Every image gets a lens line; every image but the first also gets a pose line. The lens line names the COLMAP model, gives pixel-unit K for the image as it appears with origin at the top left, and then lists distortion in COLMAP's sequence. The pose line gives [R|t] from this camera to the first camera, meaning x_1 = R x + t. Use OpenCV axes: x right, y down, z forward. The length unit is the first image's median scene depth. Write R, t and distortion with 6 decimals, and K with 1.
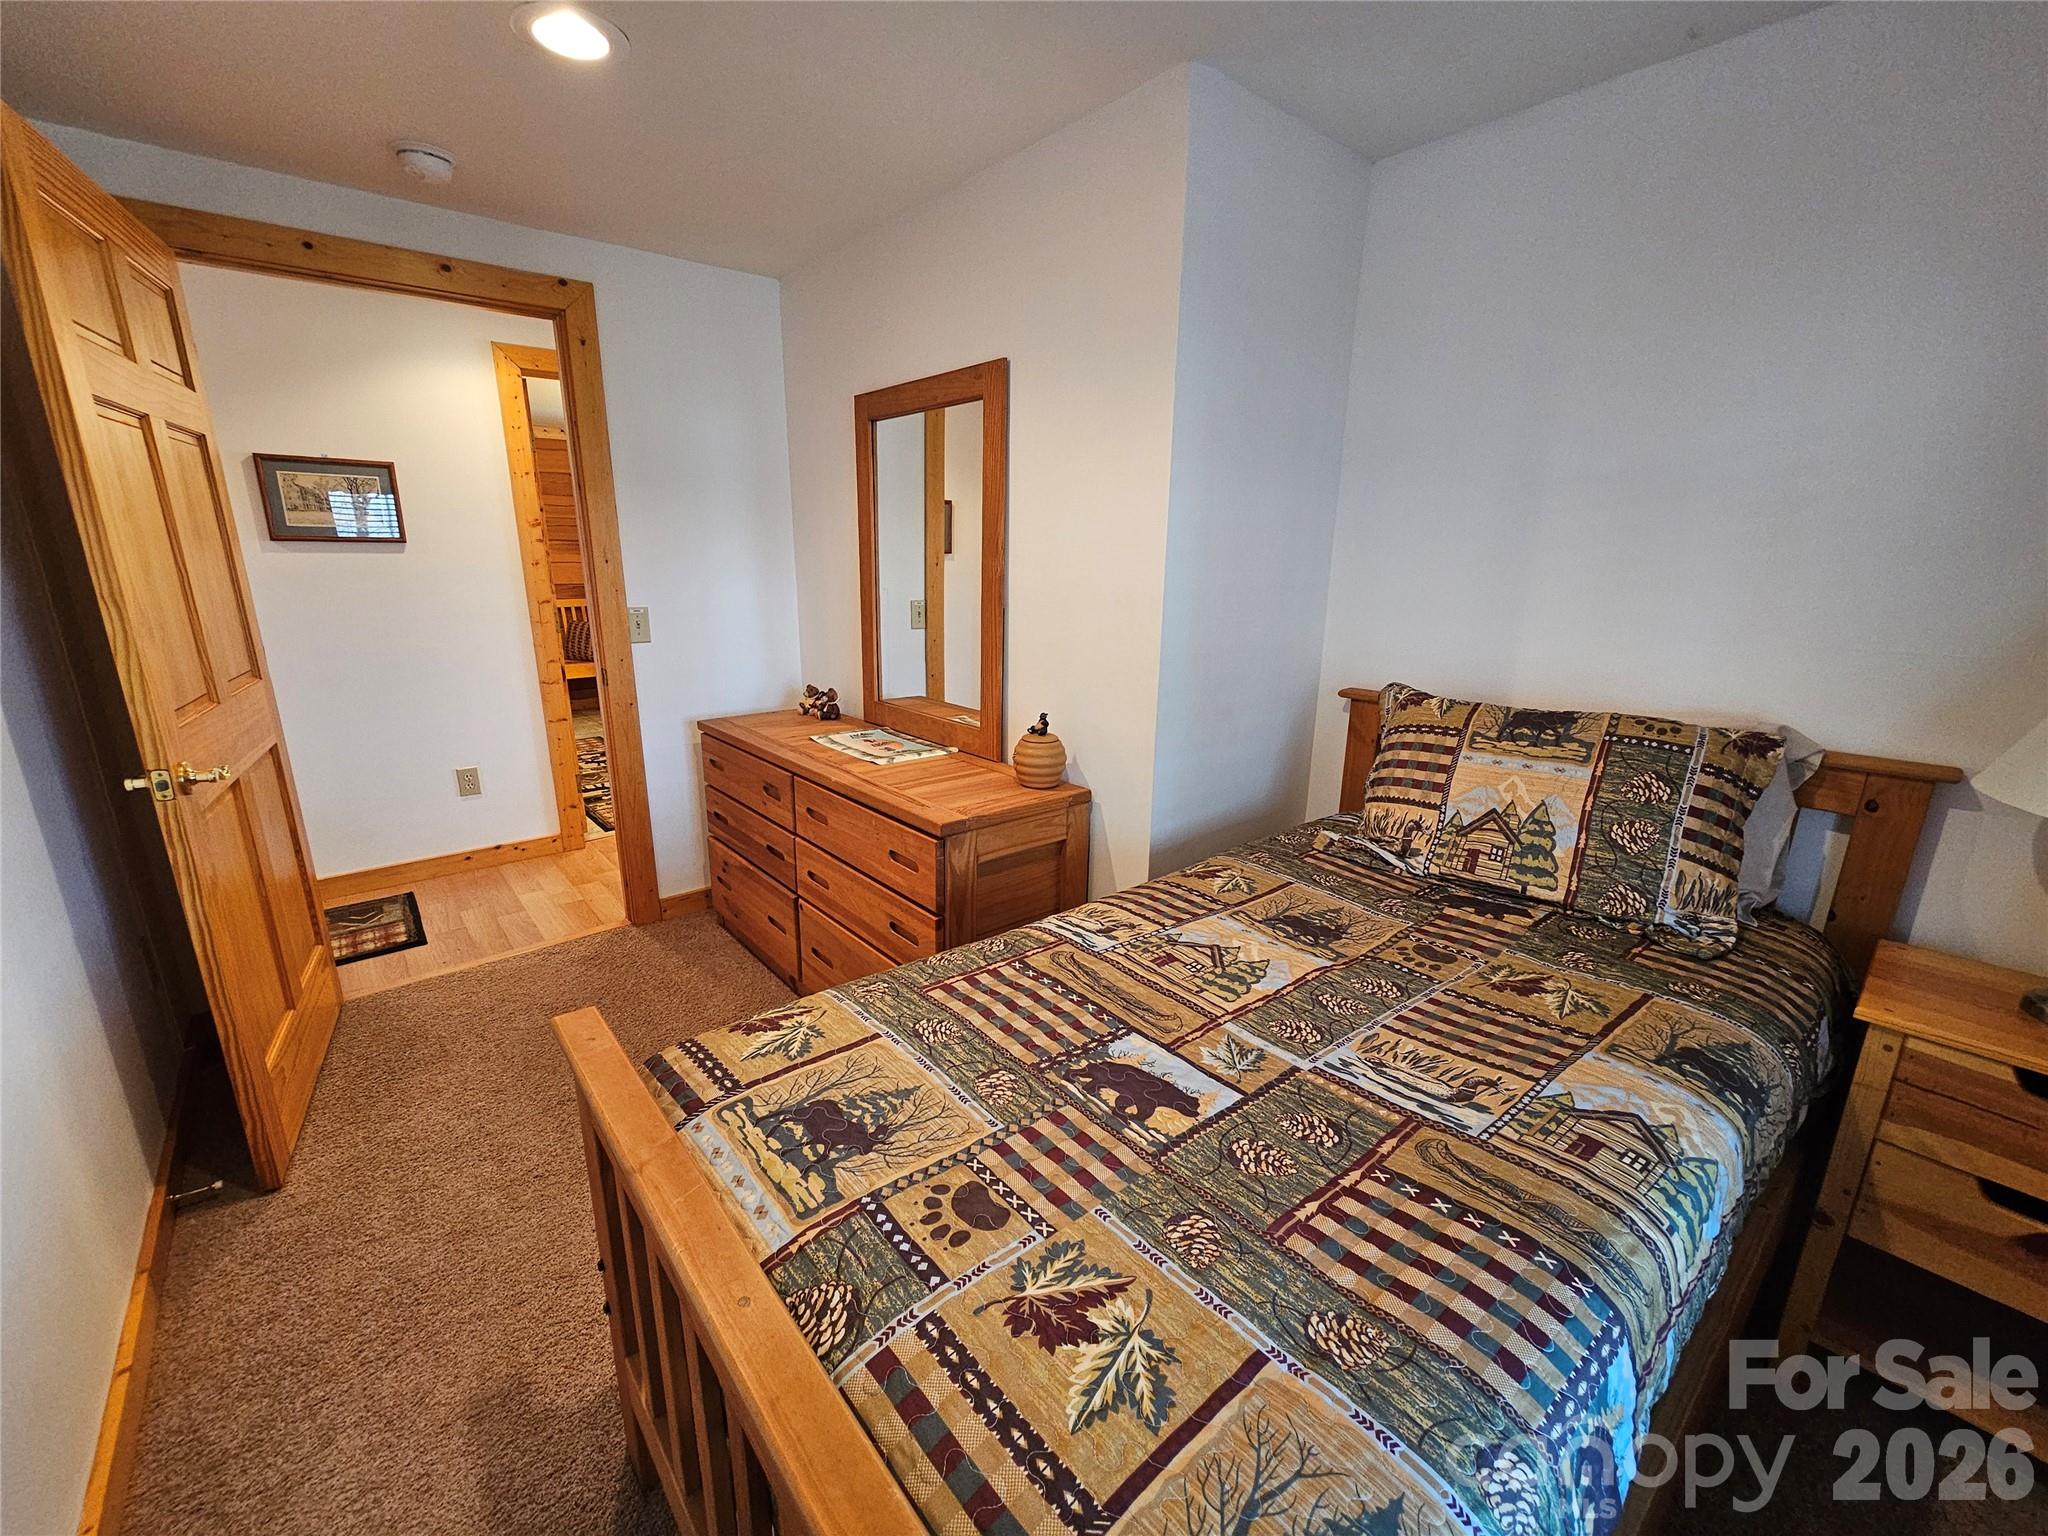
lens RADIAL K [[835.1, 0, 1005.6], [0, 835.1, 774.2], [0, 0, 1]] dist [-0.002025, 0.000400]
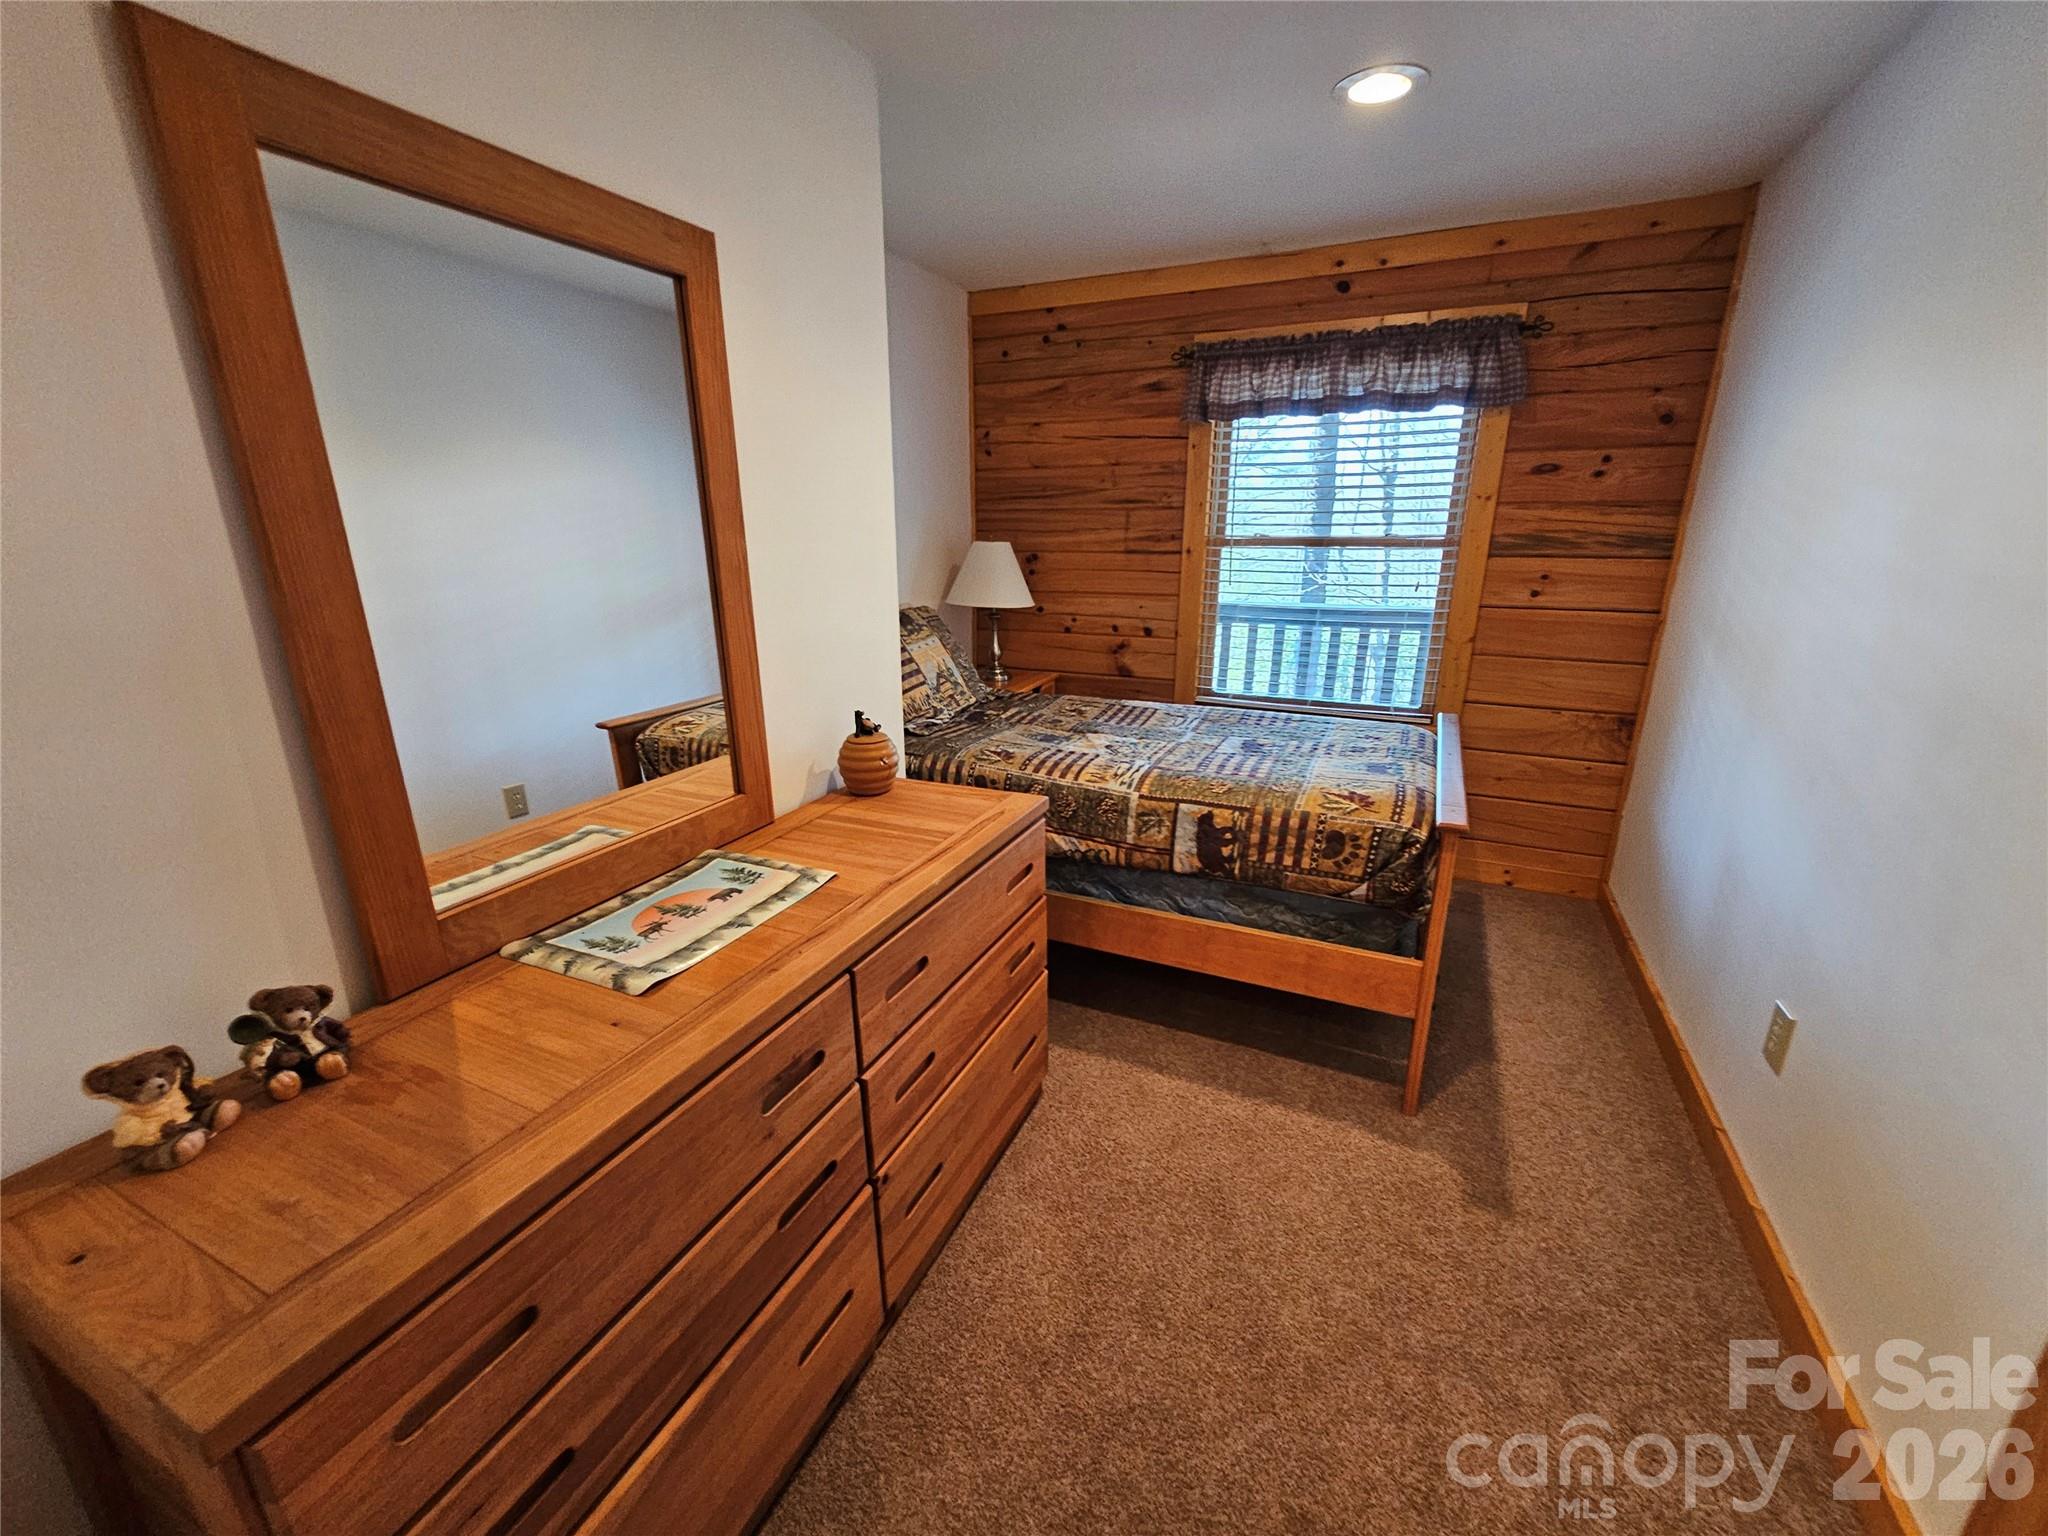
lens RADIAL K [[835.1, 0, 1013.4], [0, 835.1, 772.3], [0, 0, 1]] dist [-0.002025, 0.000400]
pose [[-0.427051, -0.263735, 0.864911, -1.138846], [0.239855, 0.889214, 0.389574, -0.453480], [-0.871836, 0.373821, -0.316481, 1.670358]]
